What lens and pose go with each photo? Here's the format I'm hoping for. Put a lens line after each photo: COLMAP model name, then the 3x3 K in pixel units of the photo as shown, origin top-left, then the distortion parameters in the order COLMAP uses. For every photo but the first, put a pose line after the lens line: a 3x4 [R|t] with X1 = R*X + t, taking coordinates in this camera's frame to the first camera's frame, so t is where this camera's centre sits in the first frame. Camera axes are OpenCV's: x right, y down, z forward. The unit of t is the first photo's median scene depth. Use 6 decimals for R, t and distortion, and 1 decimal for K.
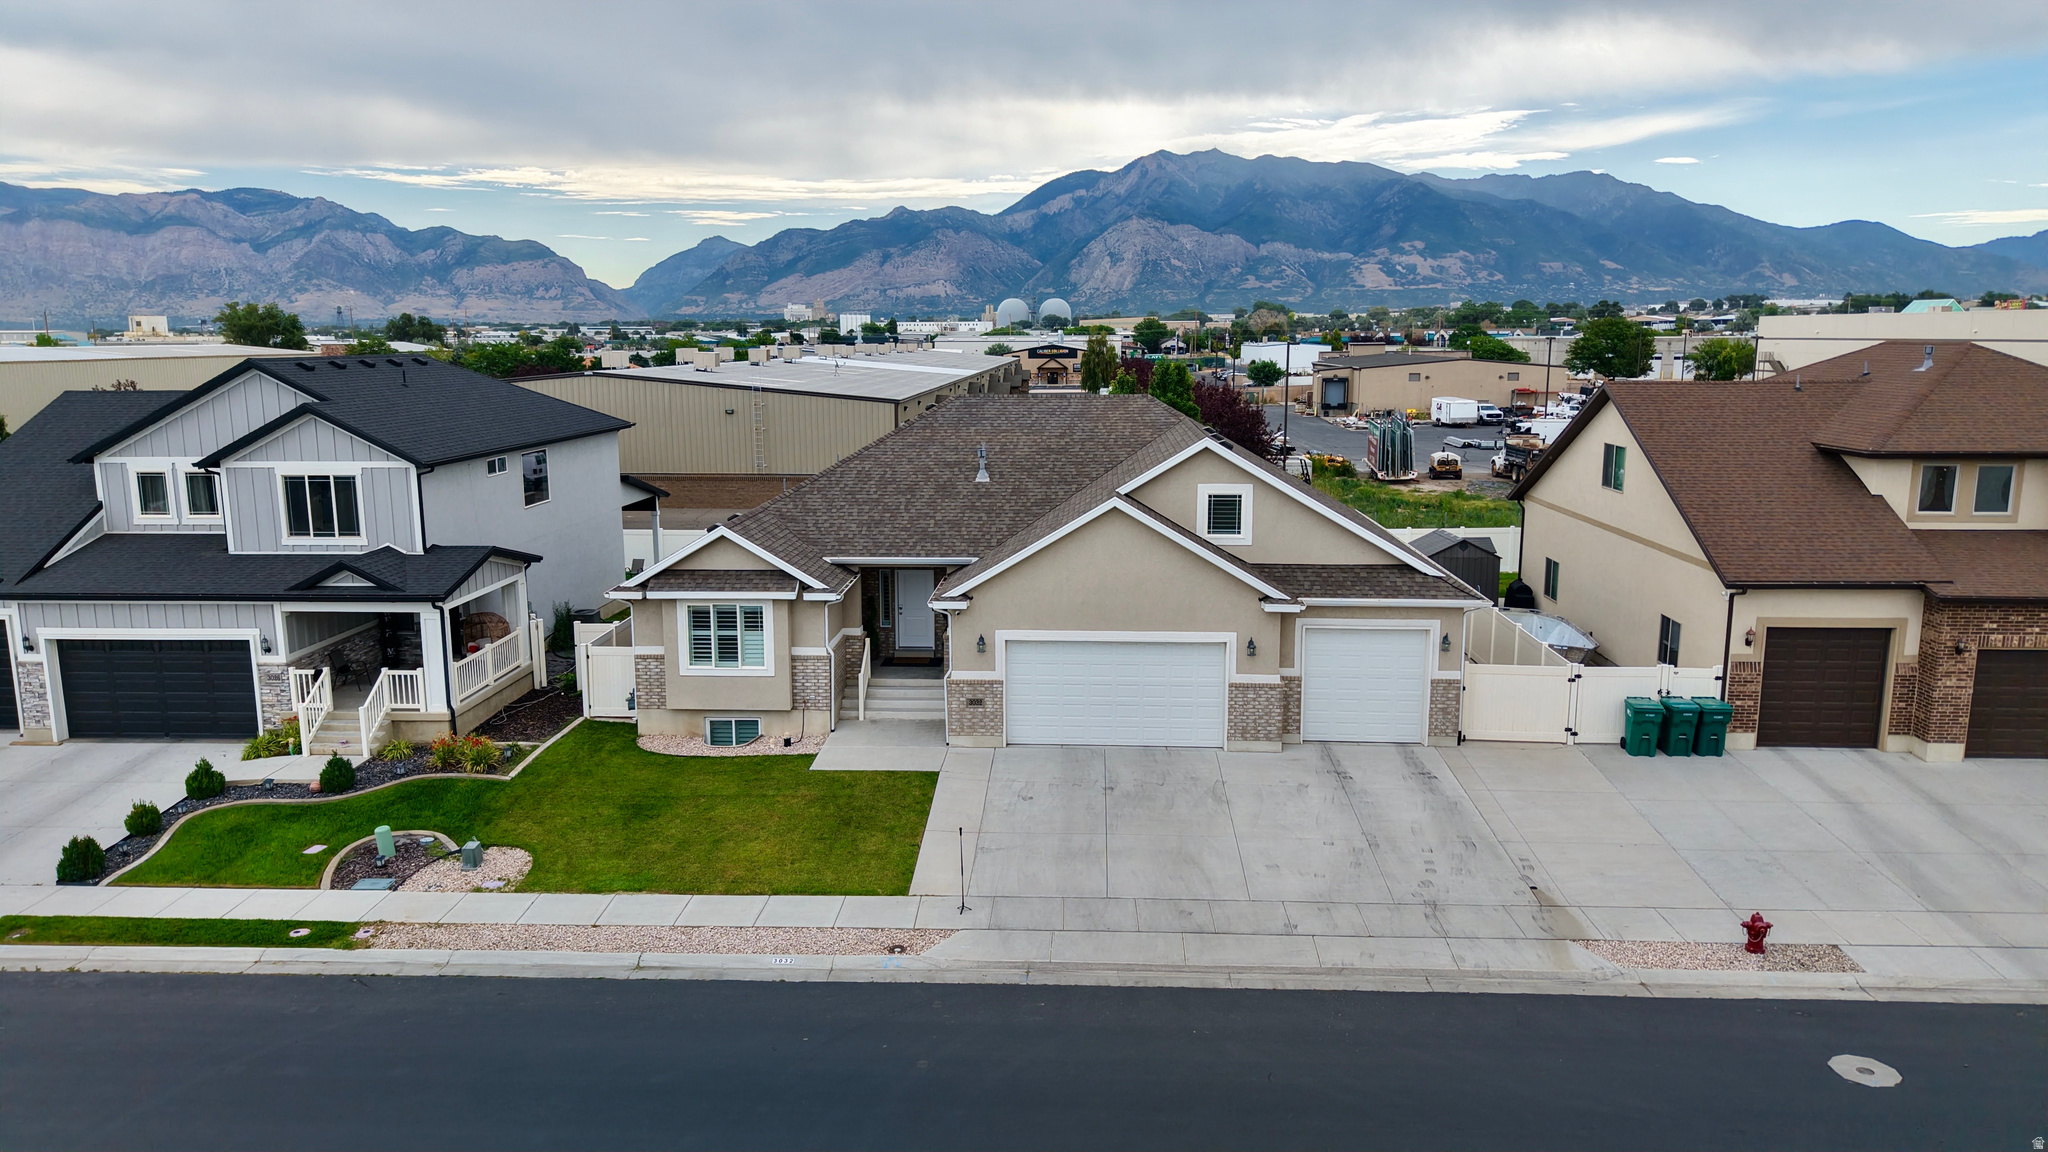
lens RADIAL K [[1368.7, 0, 1022.3], [0, 1368.7, 571.7], [0, 0, 1]] dist [0.037159, -0.043442]
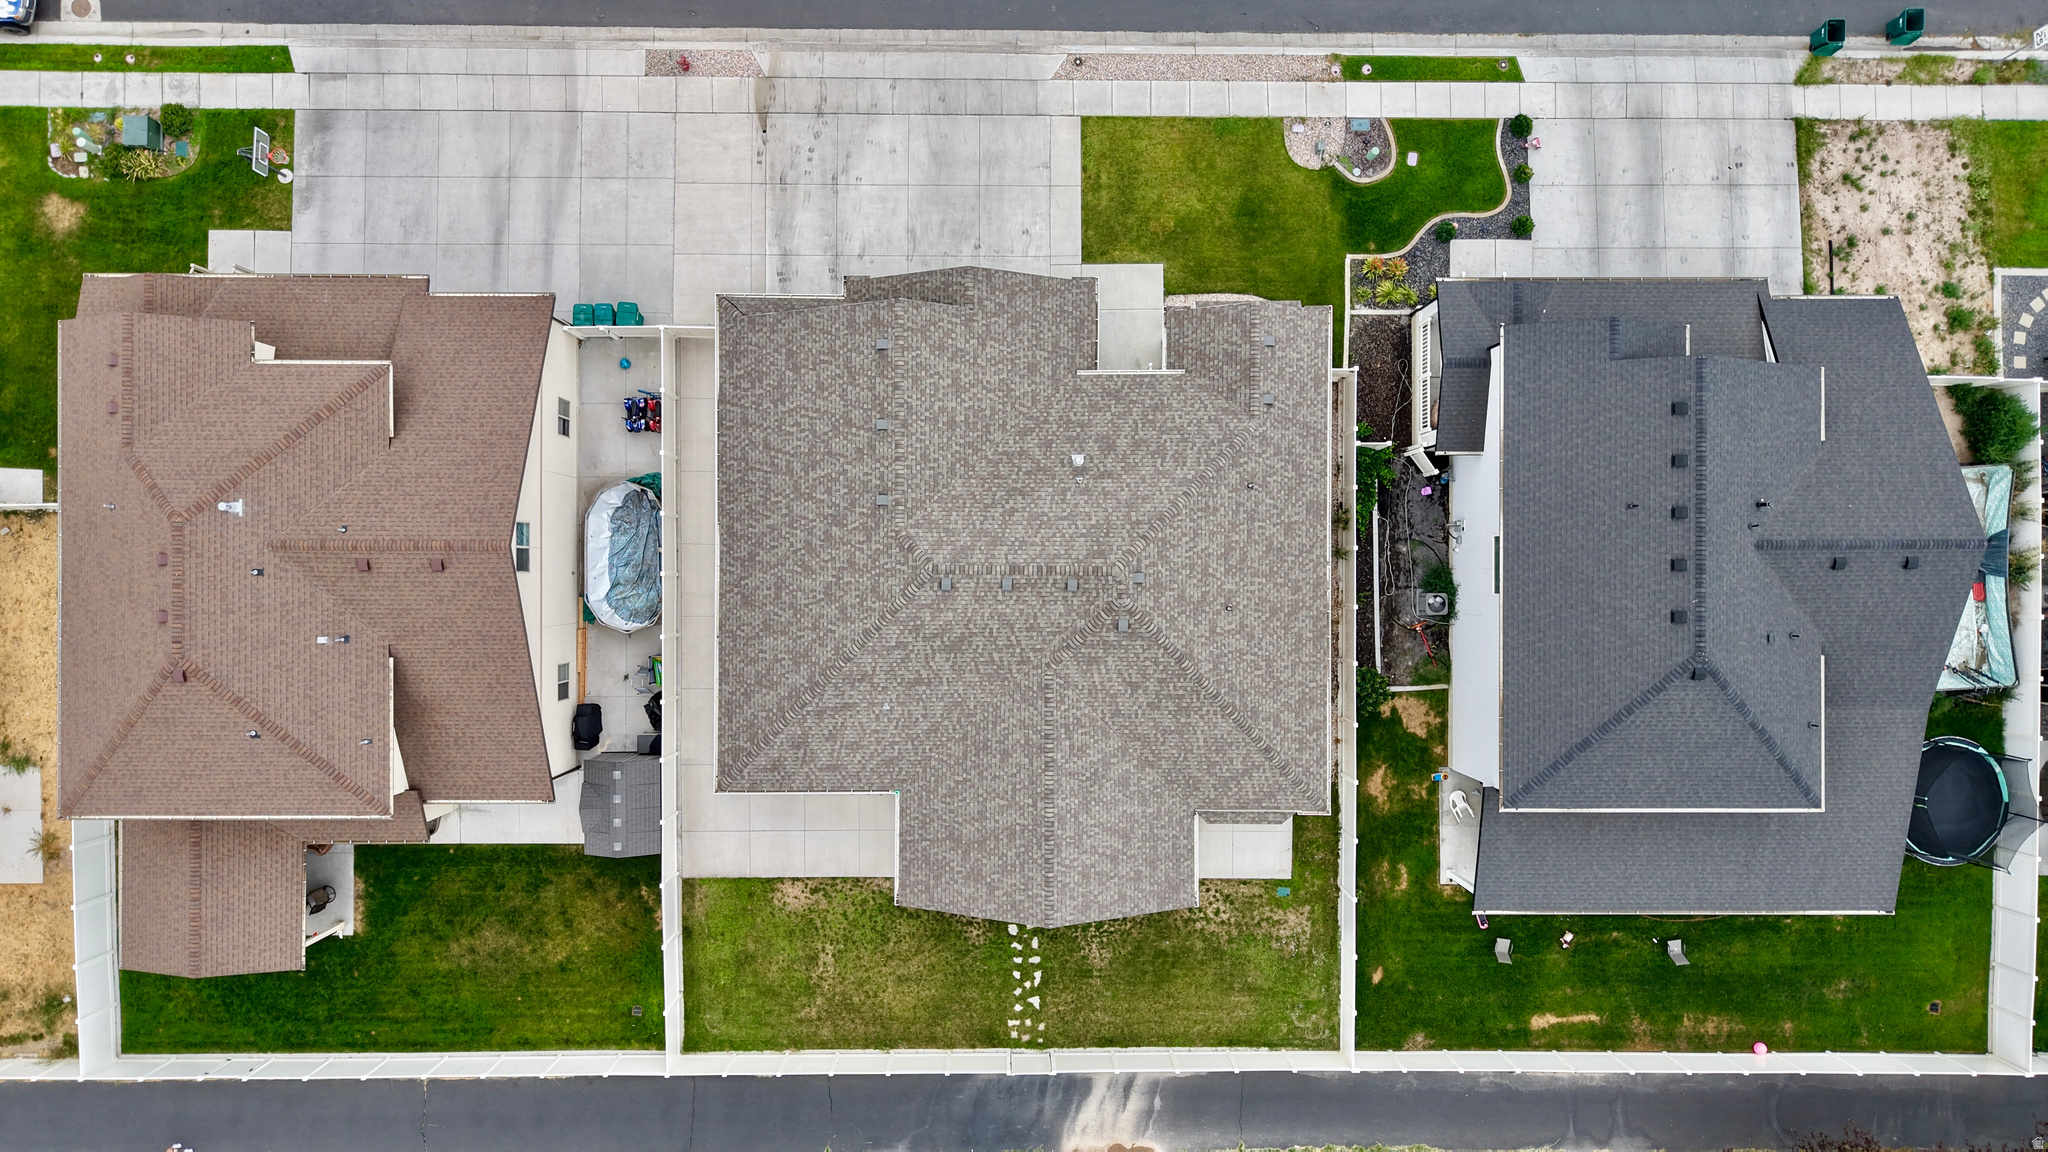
lens RADIAL K [[1368.7, 0, 1018.2], [0, 1368.7, 585.9], [0, 0, 1]] dist [0.037159, -0.043442]
pose [[-0.998714, 0.050643, -0.002225, 0.035396], [-0.011143, -0.176515, 0.984235, -1.432360], [0.049452, 0.982994, 0.176852, 1.024822]]
